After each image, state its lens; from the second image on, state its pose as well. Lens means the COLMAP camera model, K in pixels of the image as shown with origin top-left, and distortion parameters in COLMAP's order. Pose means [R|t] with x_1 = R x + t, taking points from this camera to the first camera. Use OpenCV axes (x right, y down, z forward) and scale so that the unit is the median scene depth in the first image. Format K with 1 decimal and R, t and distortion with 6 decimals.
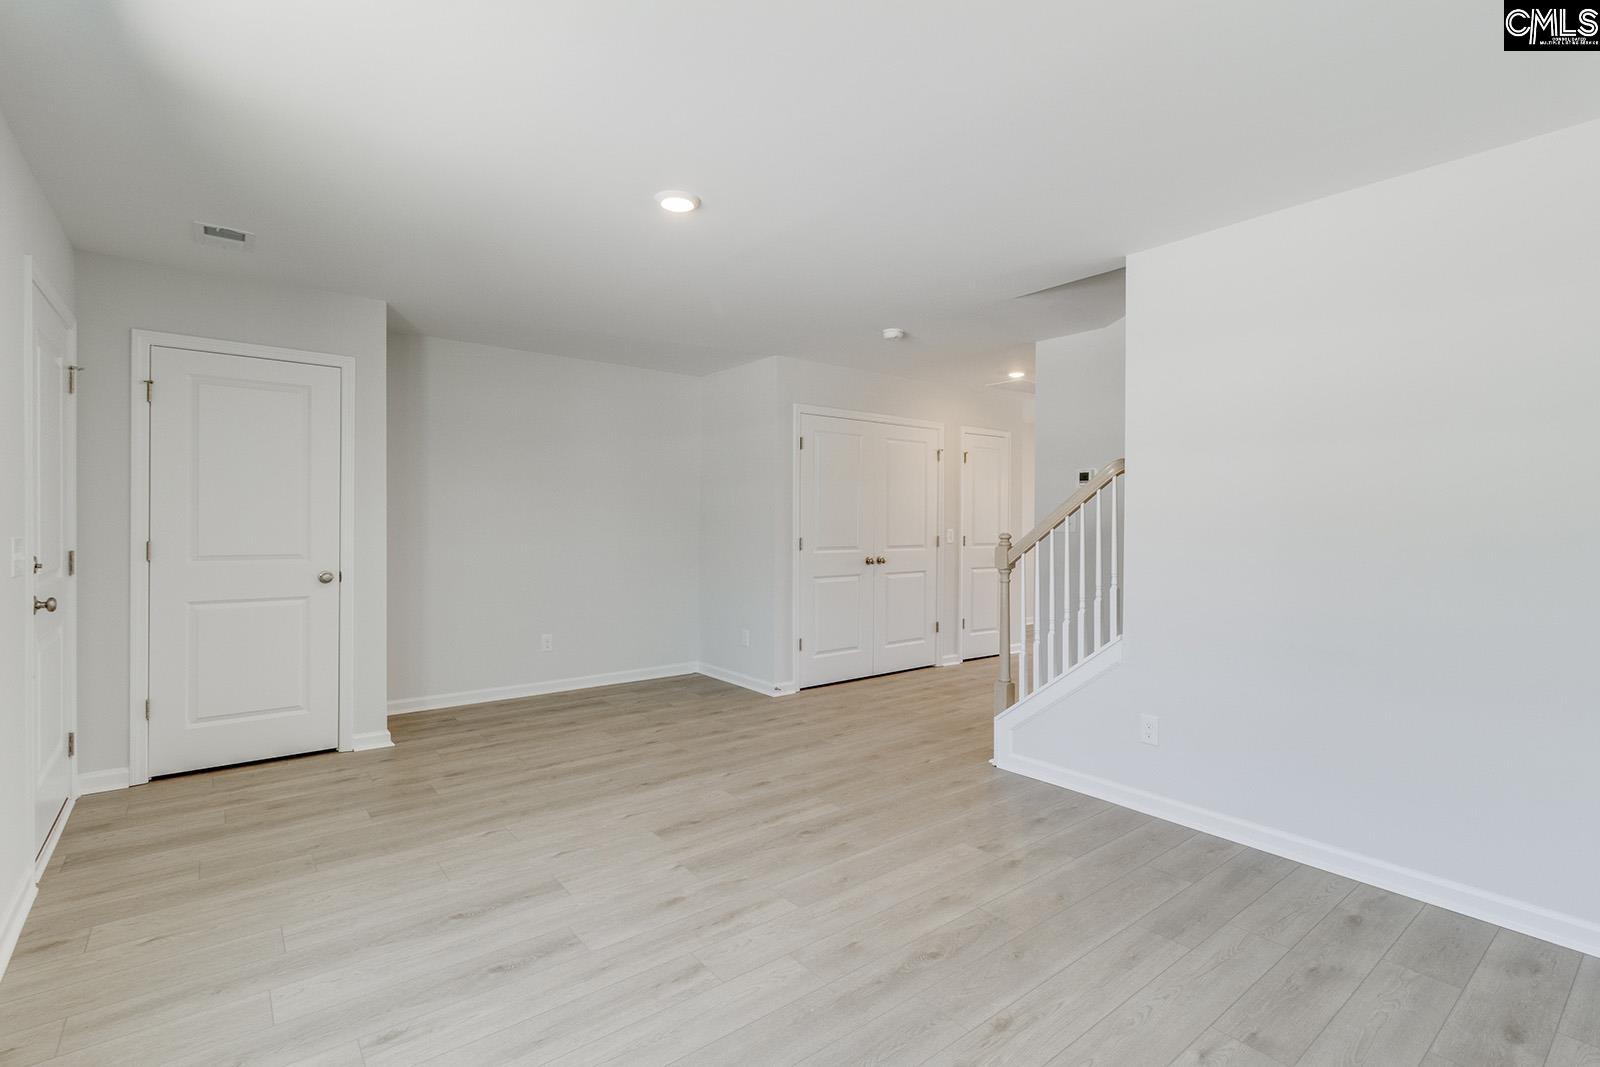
lens RADIAL K [[730.7, 0, 810.6], [0, 730.7, 527.4], [0, 0, 1]] dist [-0.000936, 0.000142]
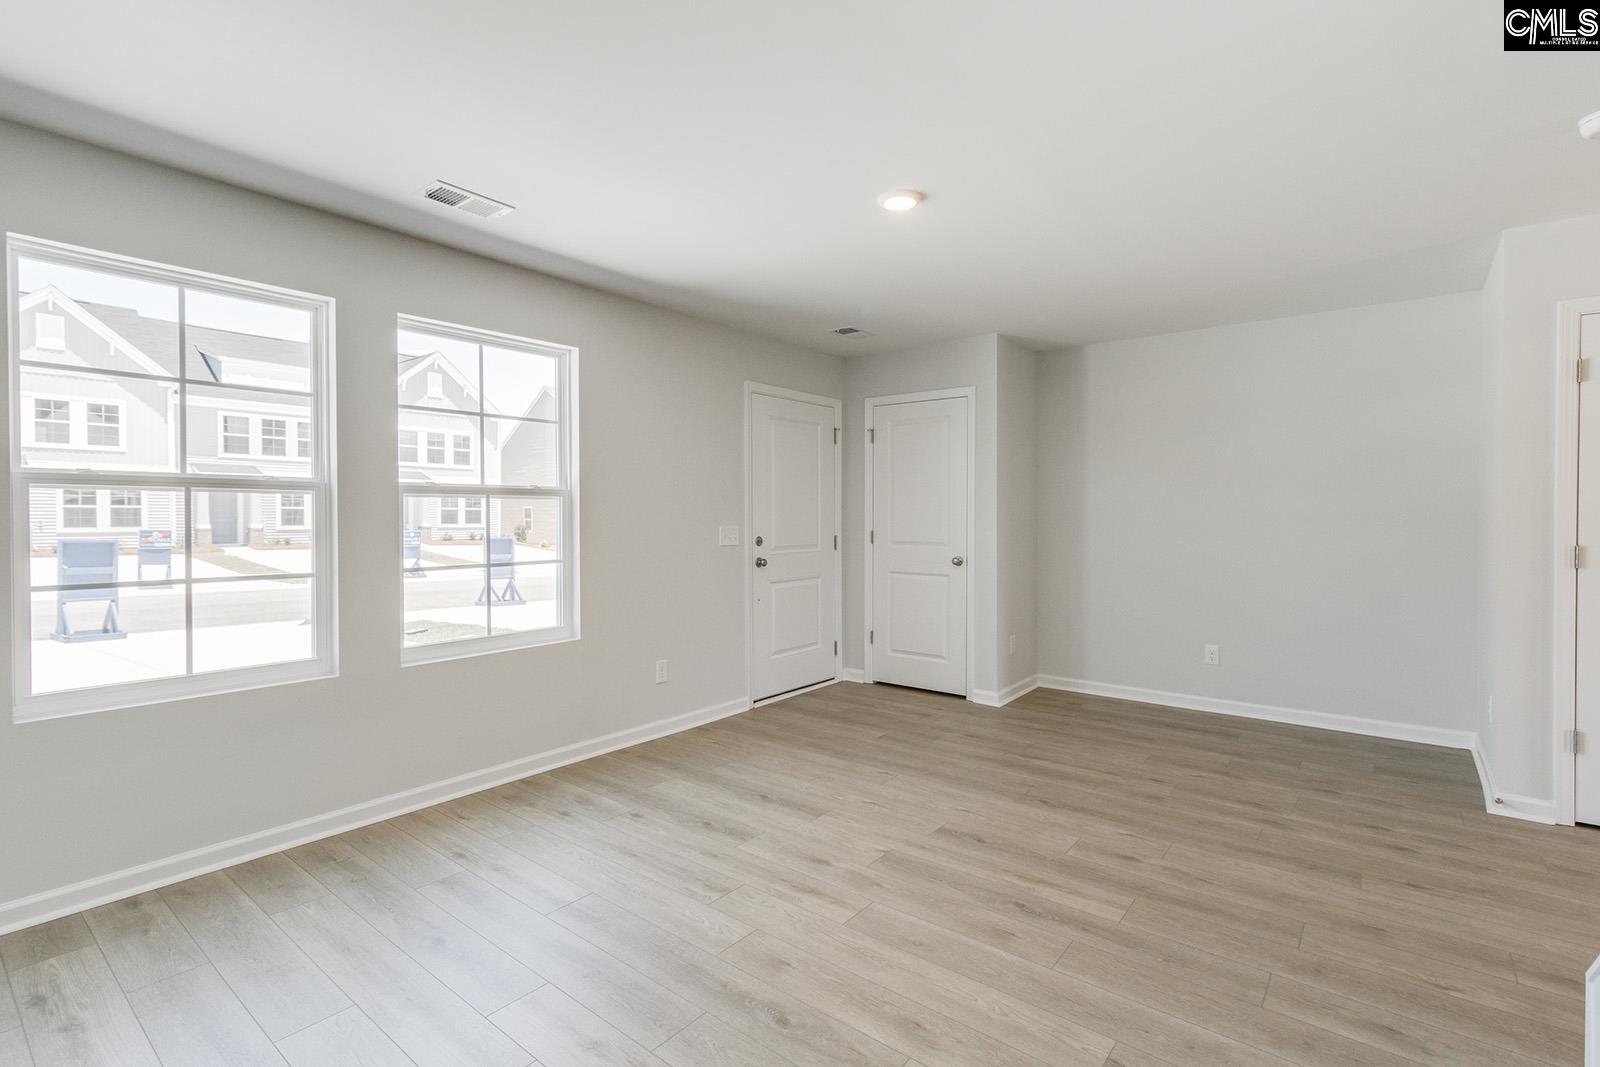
lens RADIAL K [[755.8, 0, 831.3], [0, 755.8, 512.3], [0, 0, 1]] dist [0.003365, 0.000307]
pose [[0.231722, -0.011585, -0.972713, 0.671908], [-0.006206, 0.999891, -0.013387, 0.002517], [0.972762, 0.009139, 0.231625, 0.542504]]
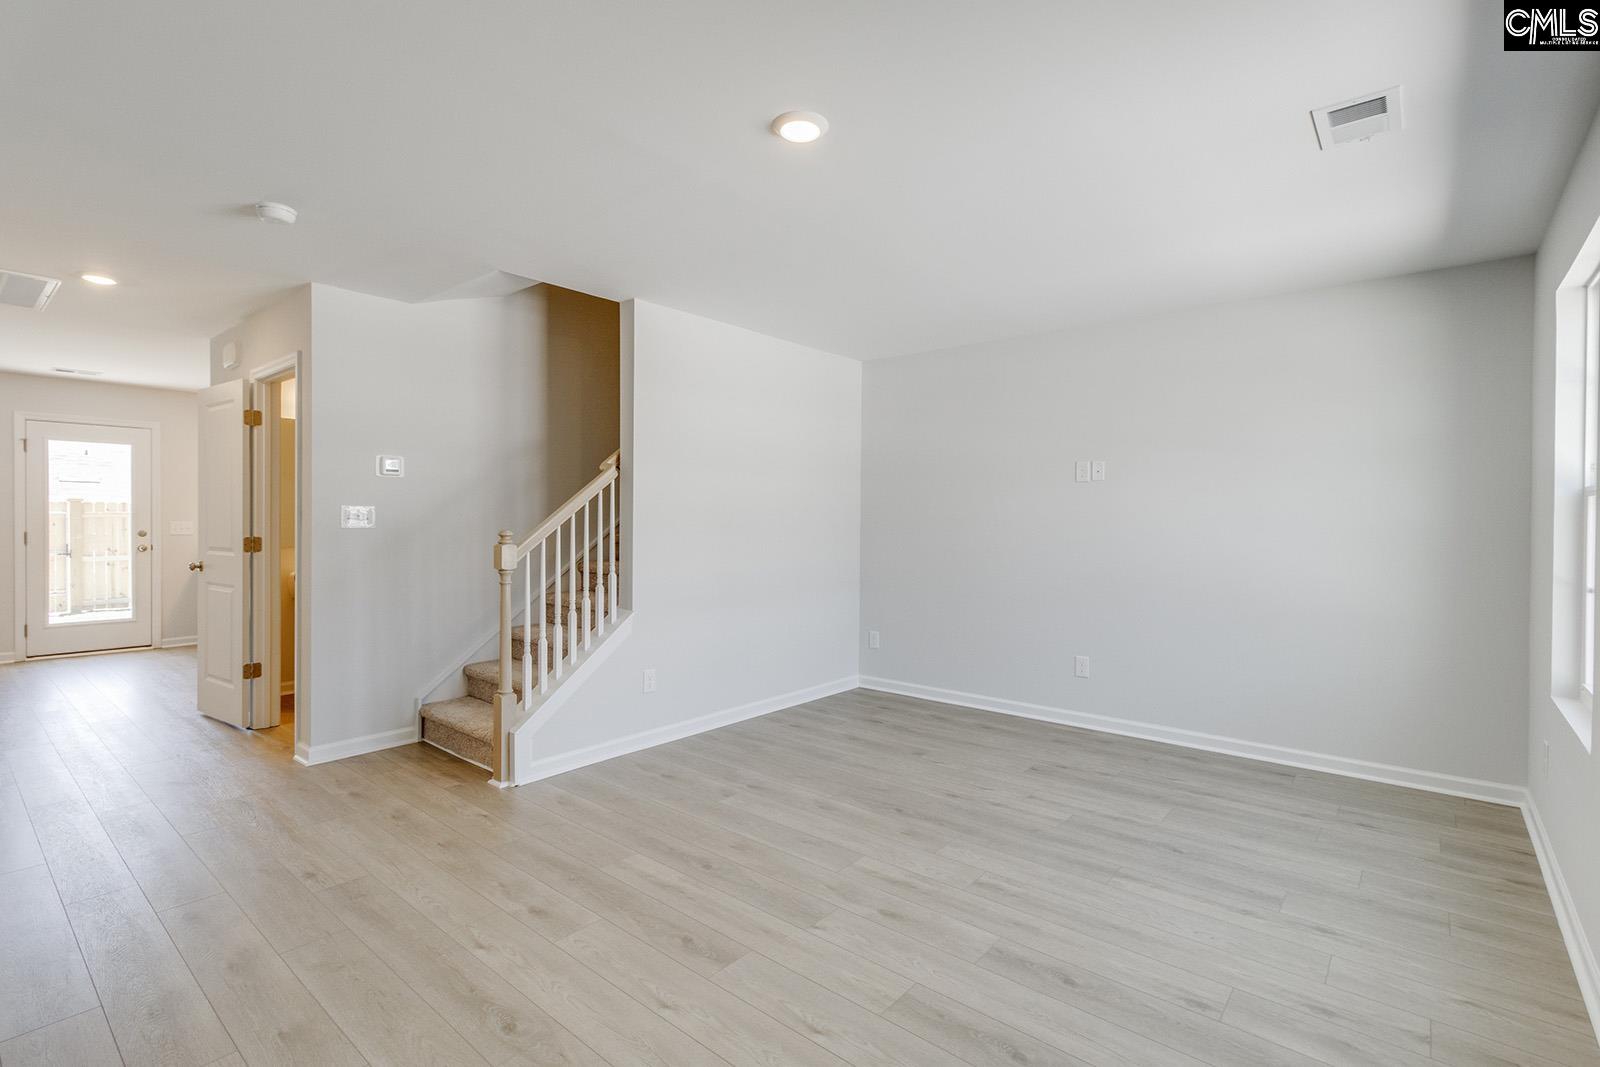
lens RADIAL K [[730.7, 0, 810.6], [0, 730.7, 527.4], [0, 0, 1]] dist [-0.000936, 0.000142]
pose [[-0.178868, -0.019390, 0.983682, -0.802848], [0.002006, 0.999797, 0.020072, -0.012735], [-0.983871, 0.005564, -0.178793, 0.923857]]
